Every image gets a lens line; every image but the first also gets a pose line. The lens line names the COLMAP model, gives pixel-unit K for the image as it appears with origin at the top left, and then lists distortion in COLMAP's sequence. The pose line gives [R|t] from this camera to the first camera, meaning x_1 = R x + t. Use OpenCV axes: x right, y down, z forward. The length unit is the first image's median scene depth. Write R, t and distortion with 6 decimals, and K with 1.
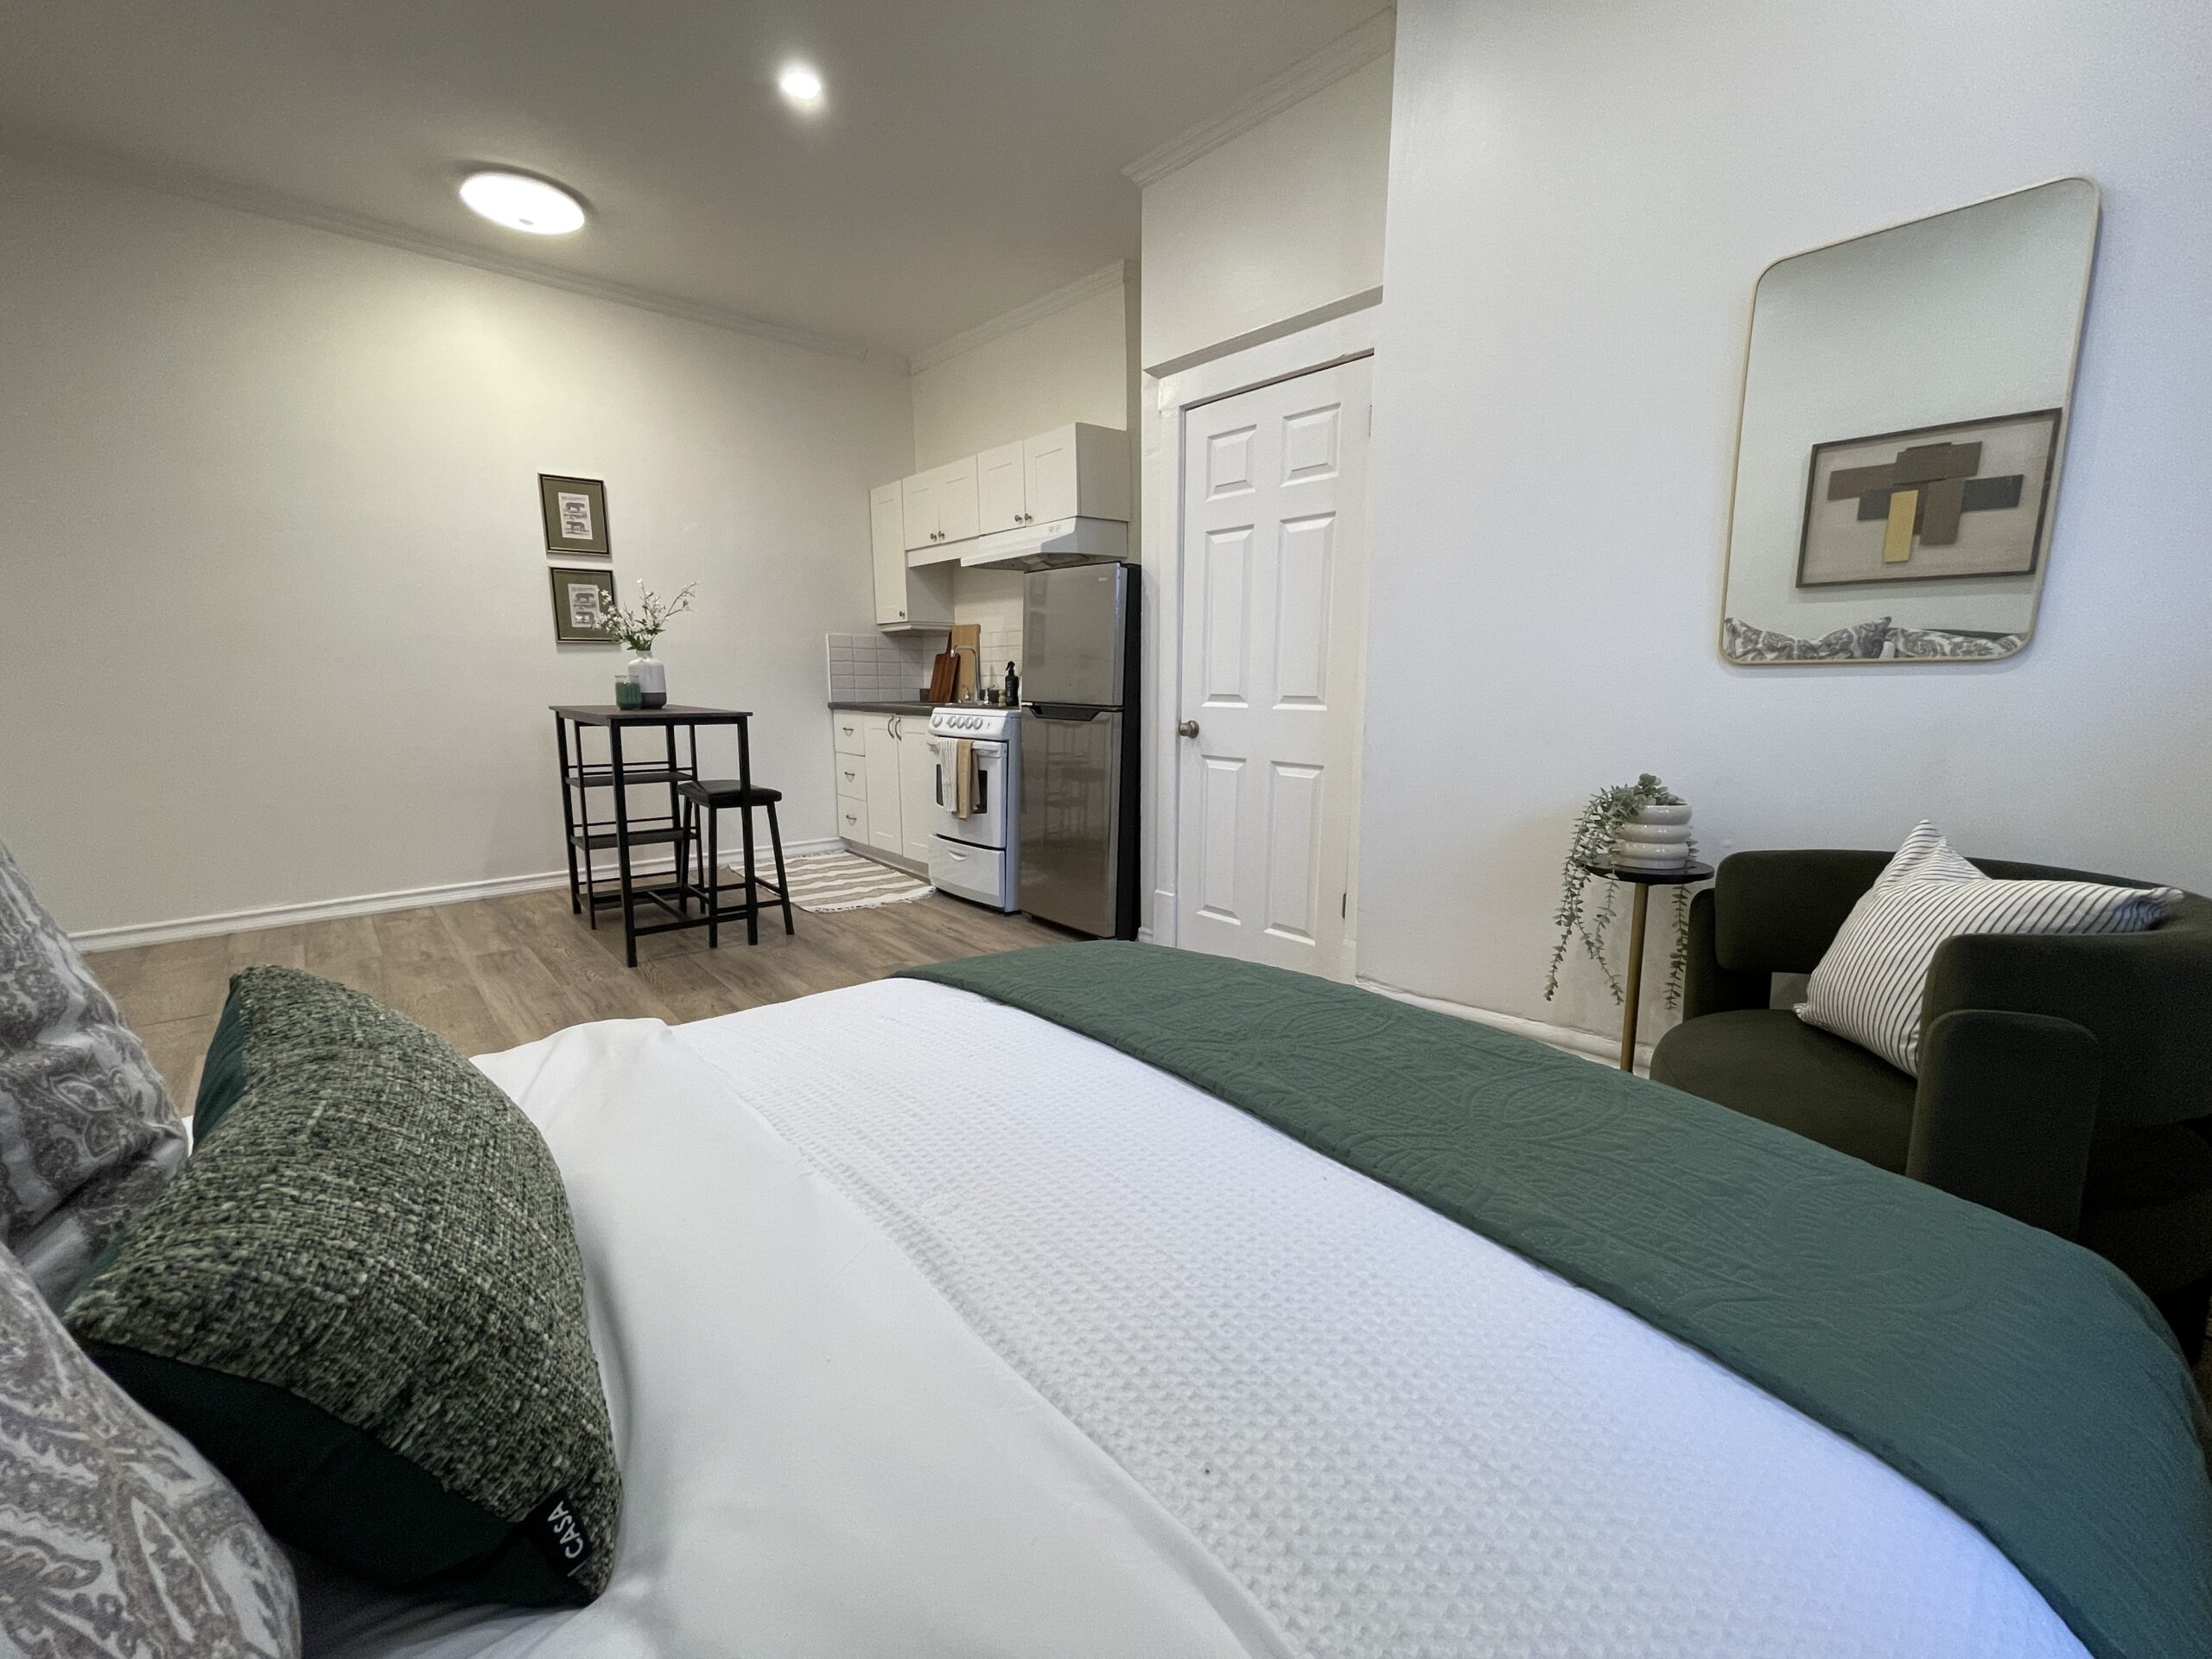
lens RADIAL K [[892.1, 0, 1104.8], [0, 892.1, 841.5], [0, 0, 1]] dist [-0.011266, -0.000299]
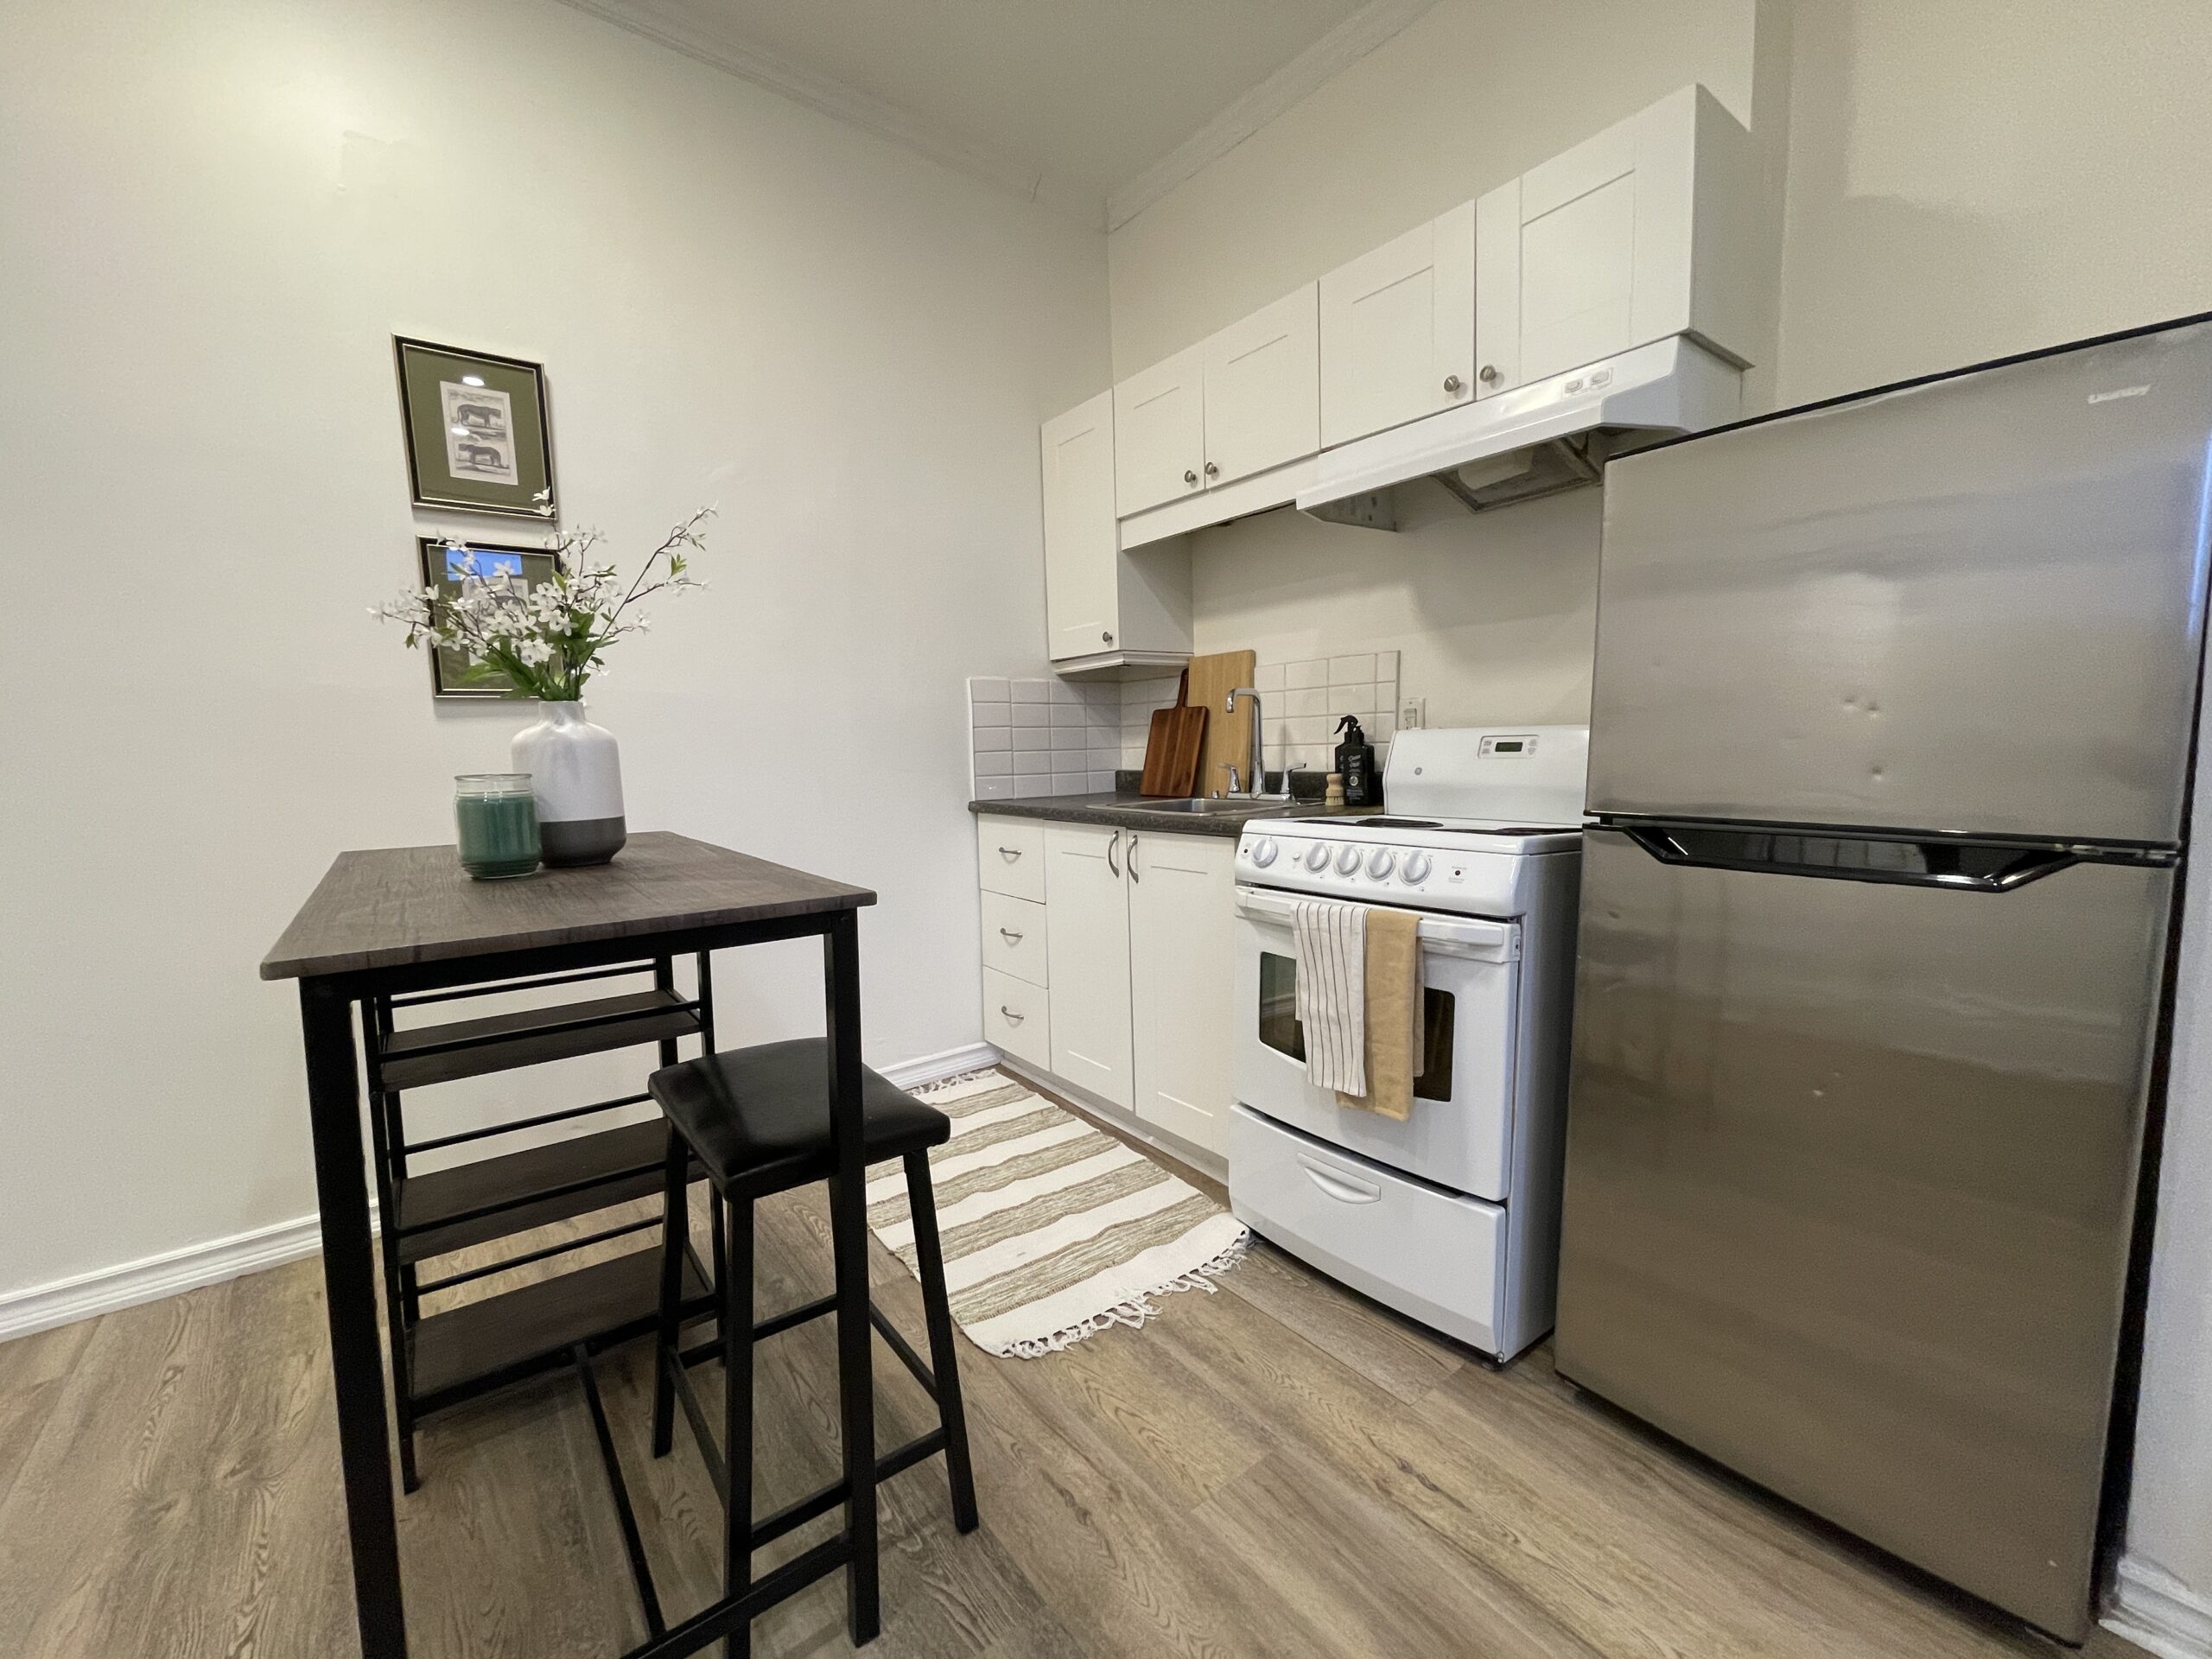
lens RADIAL K [[897.6, 0, 1100.9], [0, 897.6, 834.1], [0, 0, 1]] dist [0.002252, -0.001049]
pose [[0.997837, -0.019727, -0.062709, -0.261540], [0.014596, 0.996587, -0.081251, -0.120002], [0.064098, 0.080160, 0.994719, 0.611912]]
